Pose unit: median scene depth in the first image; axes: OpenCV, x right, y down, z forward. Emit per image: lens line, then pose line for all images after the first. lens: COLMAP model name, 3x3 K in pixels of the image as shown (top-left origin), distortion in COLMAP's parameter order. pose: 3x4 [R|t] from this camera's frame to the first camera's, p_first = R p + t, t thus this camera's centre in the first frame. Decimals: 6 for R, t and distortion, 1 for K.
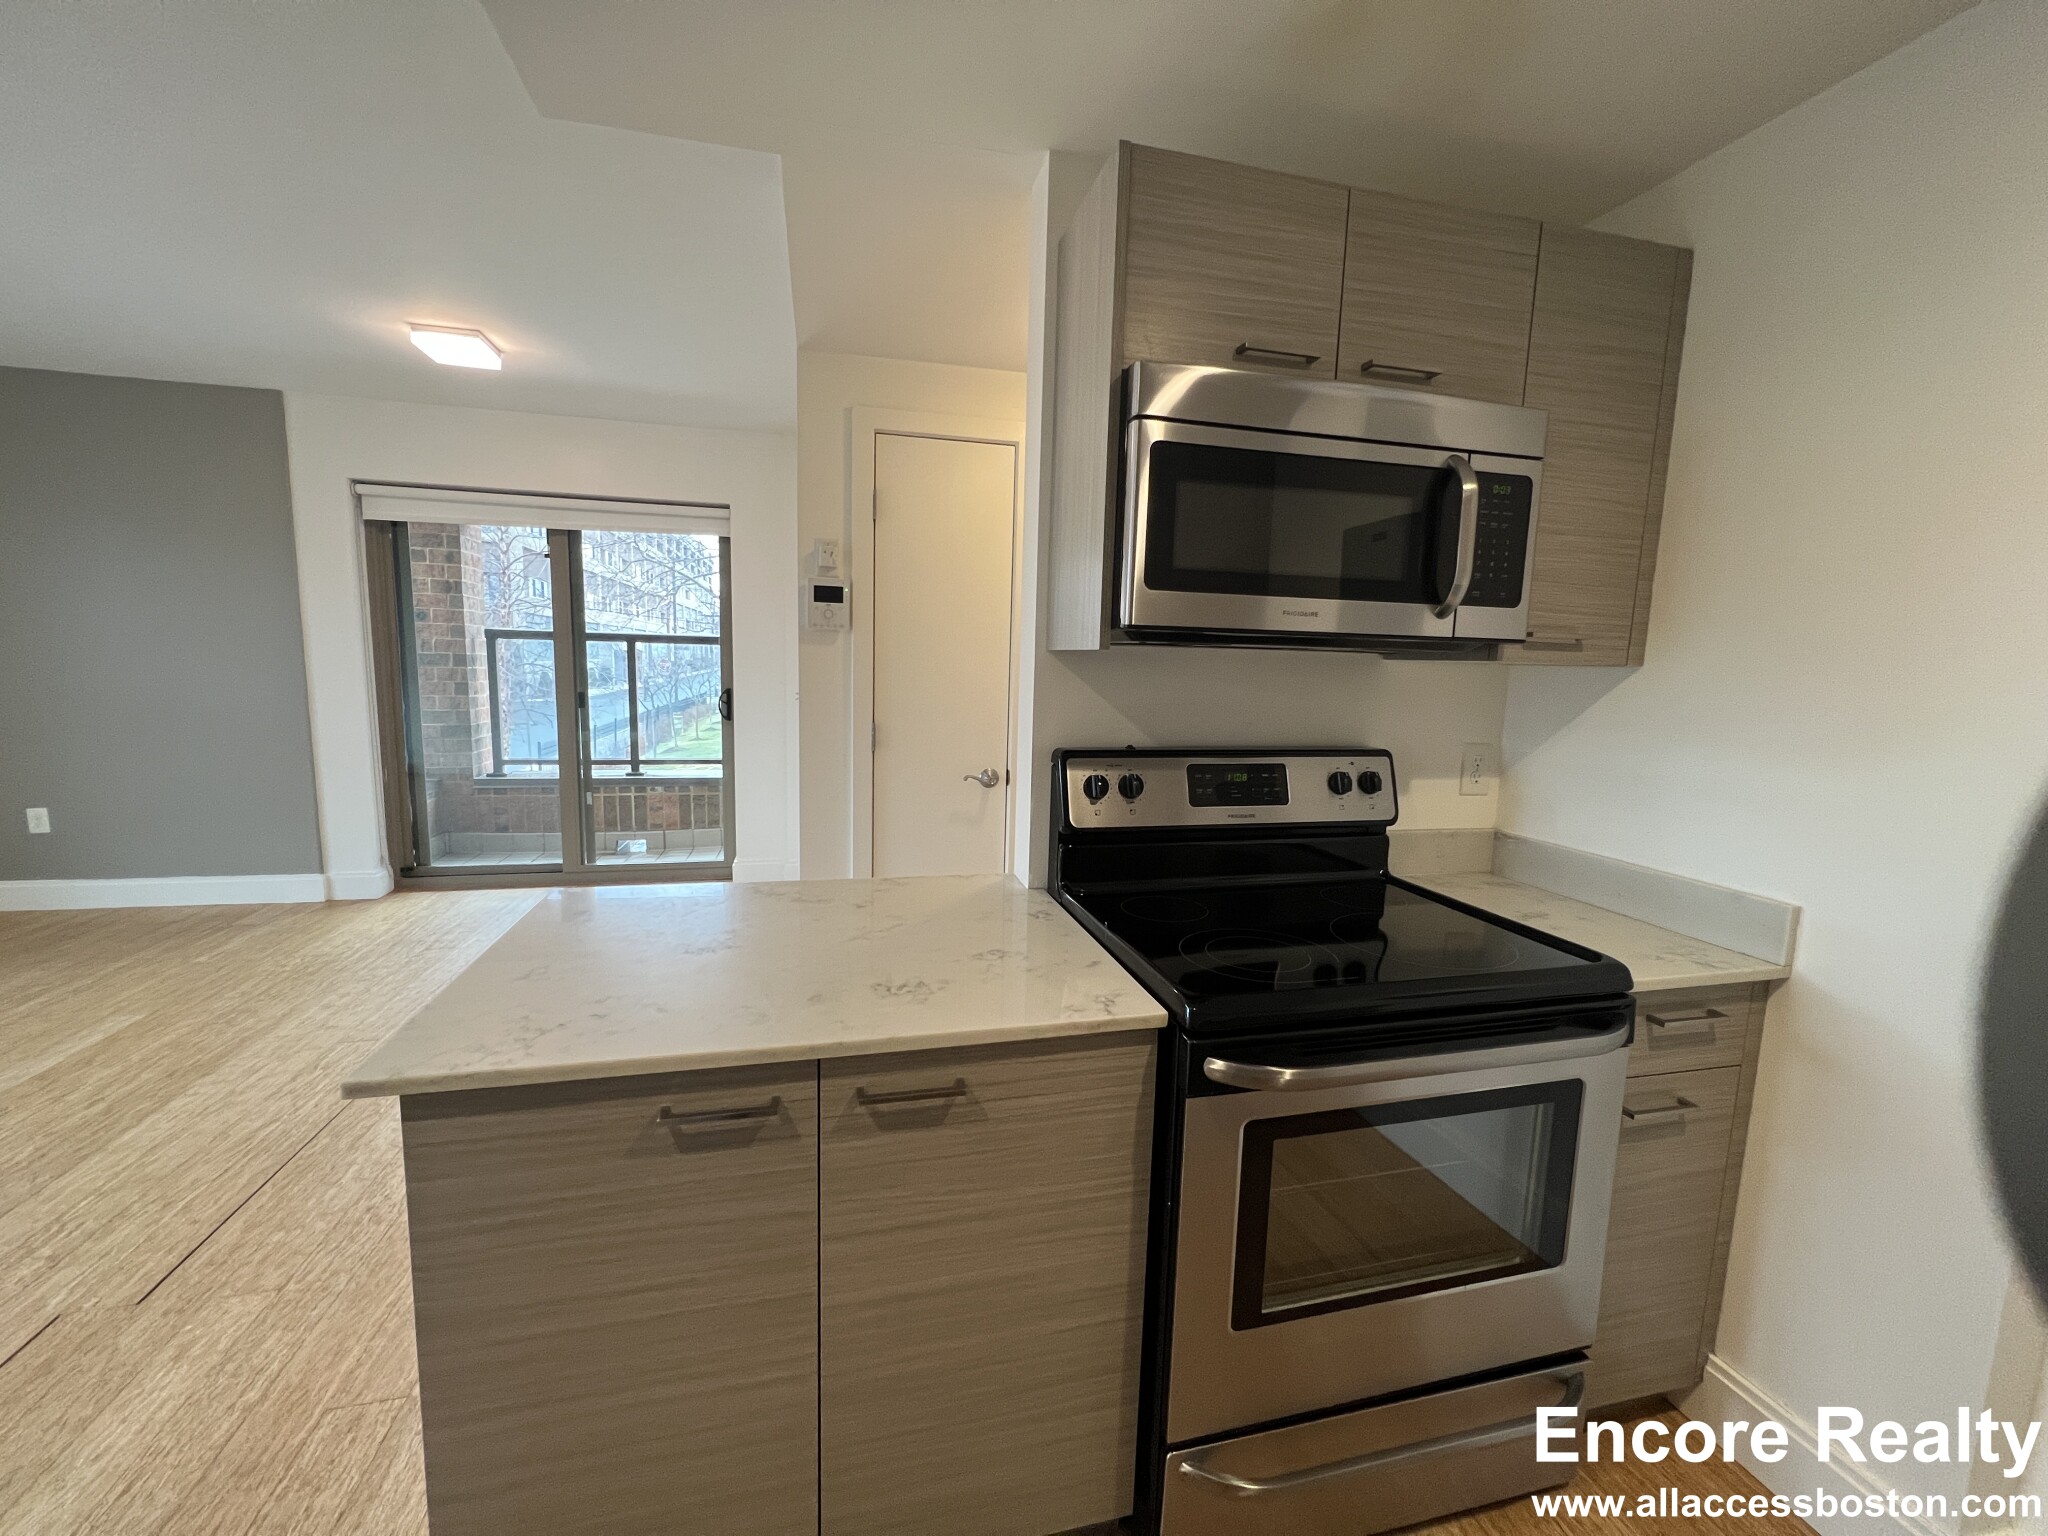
lens RADIAL K [[822.9, 0, 1024.0], [0, 822.9, 764.7], [0, 0, 1]] dist [-0.001608, 0.000873]
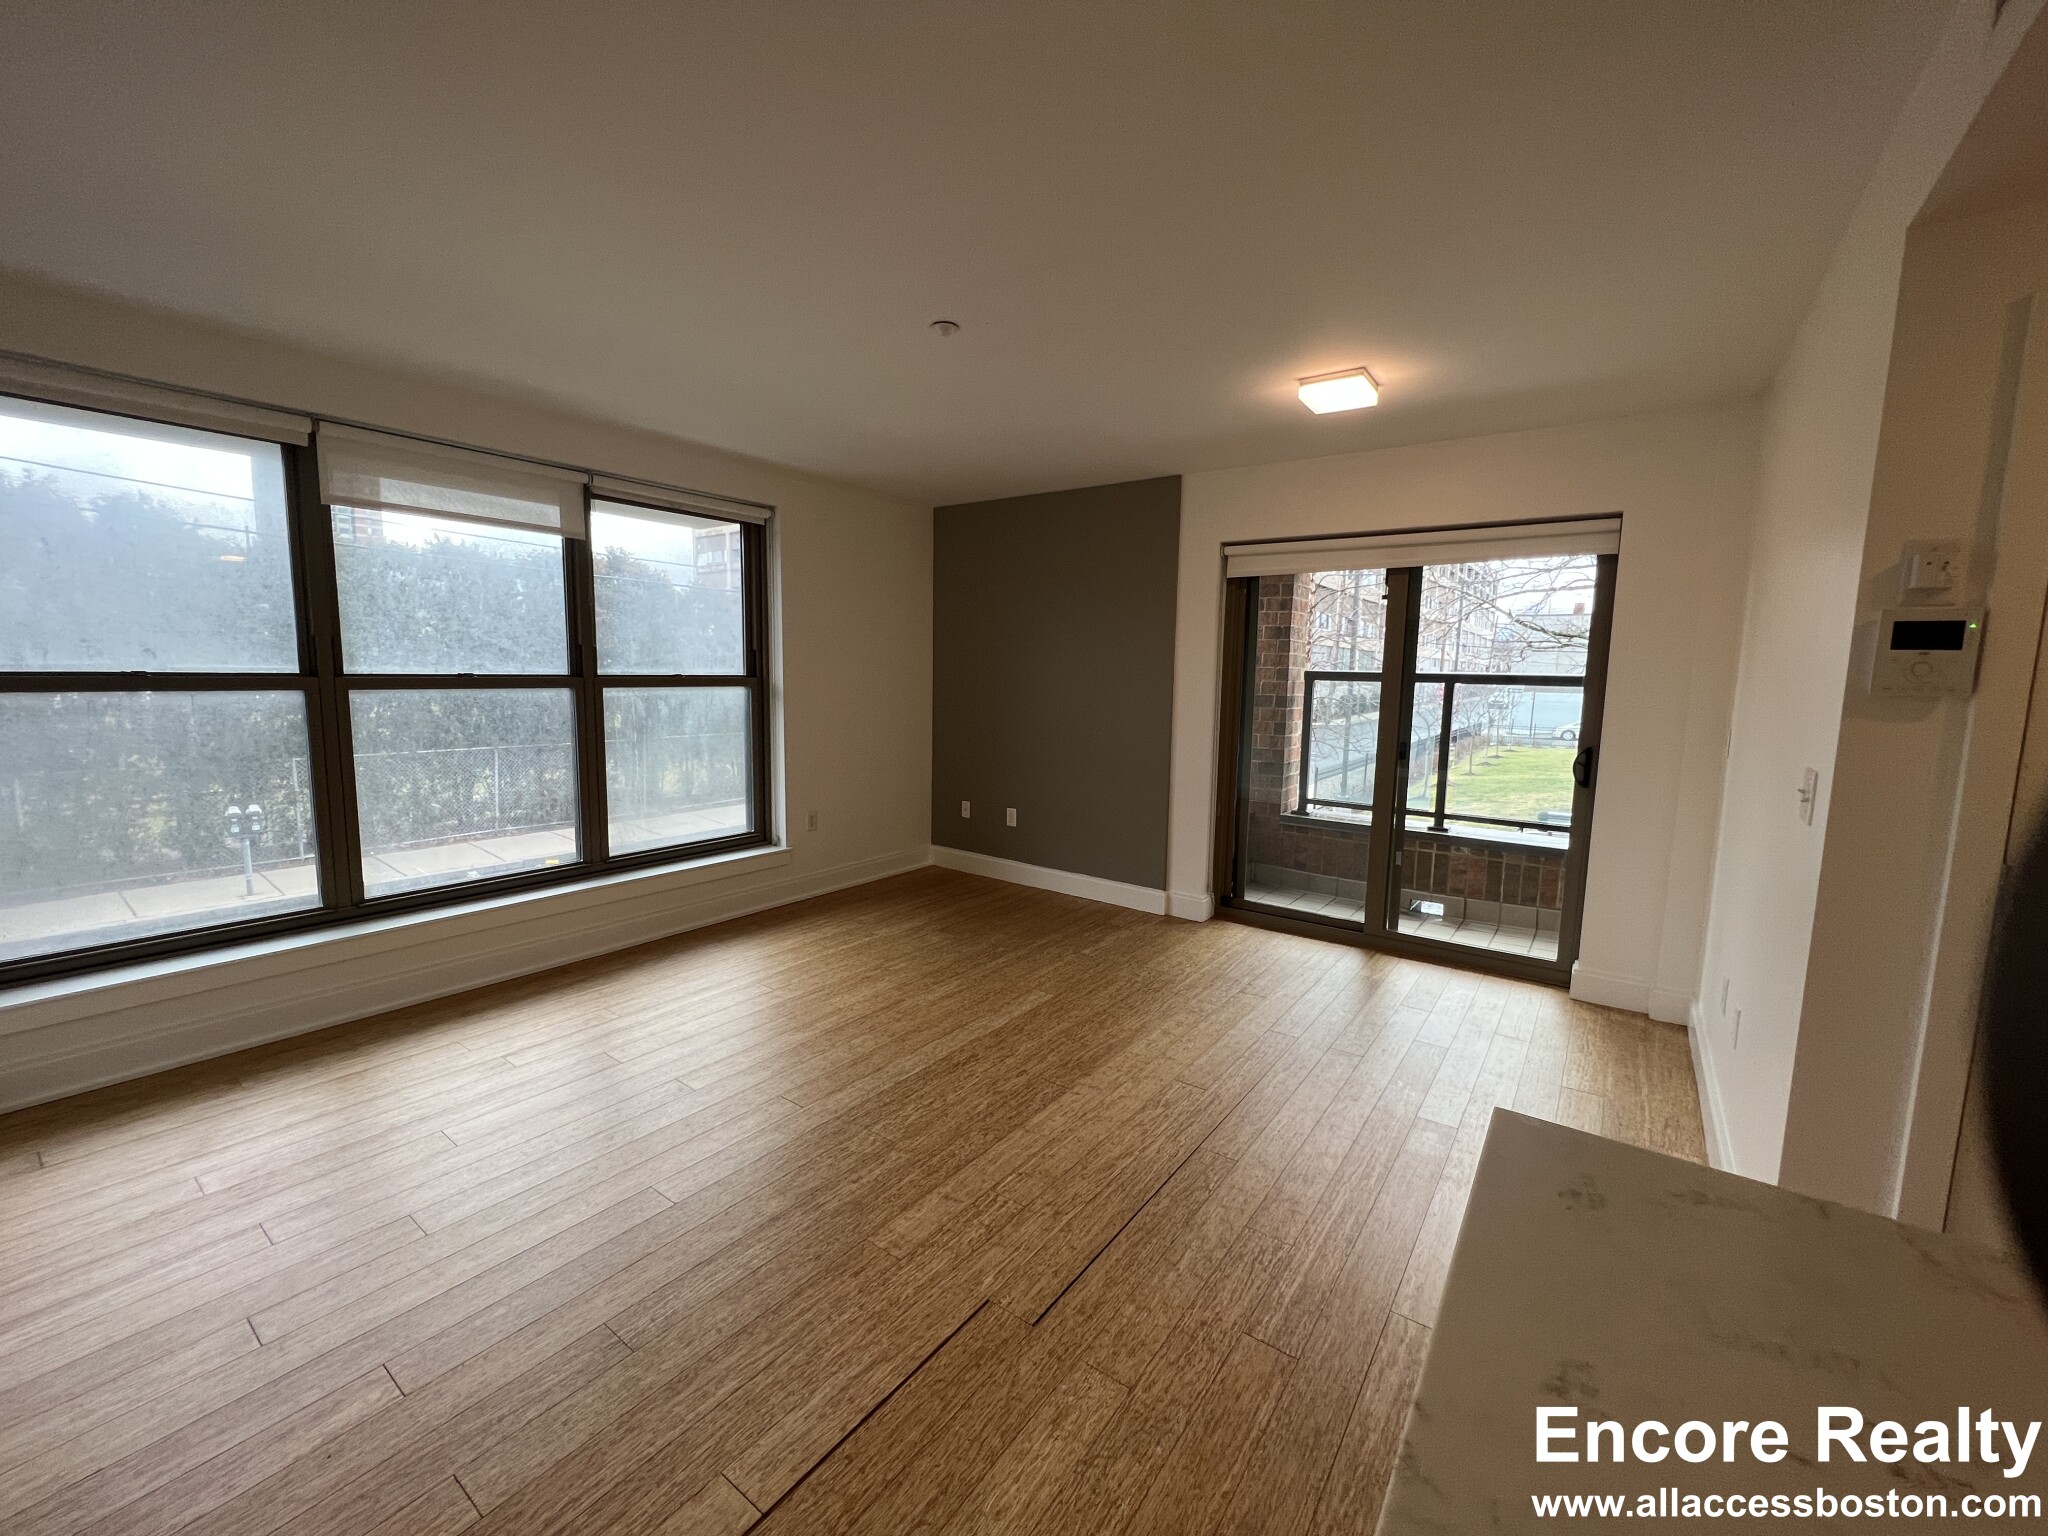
lens RADIAL K [[825.9, 0, 1020.2], [0, 825.9, 763.9], [0, 0, 1]] dist [-0.002162, 0.000732]
pose [[0.644628, 0.073305, -0.760973, -0.147952], [-0.097463, 0.995150, 0.013302, -0.046415], [0.758258, 0.065591, 0.648647, 0.108704]]
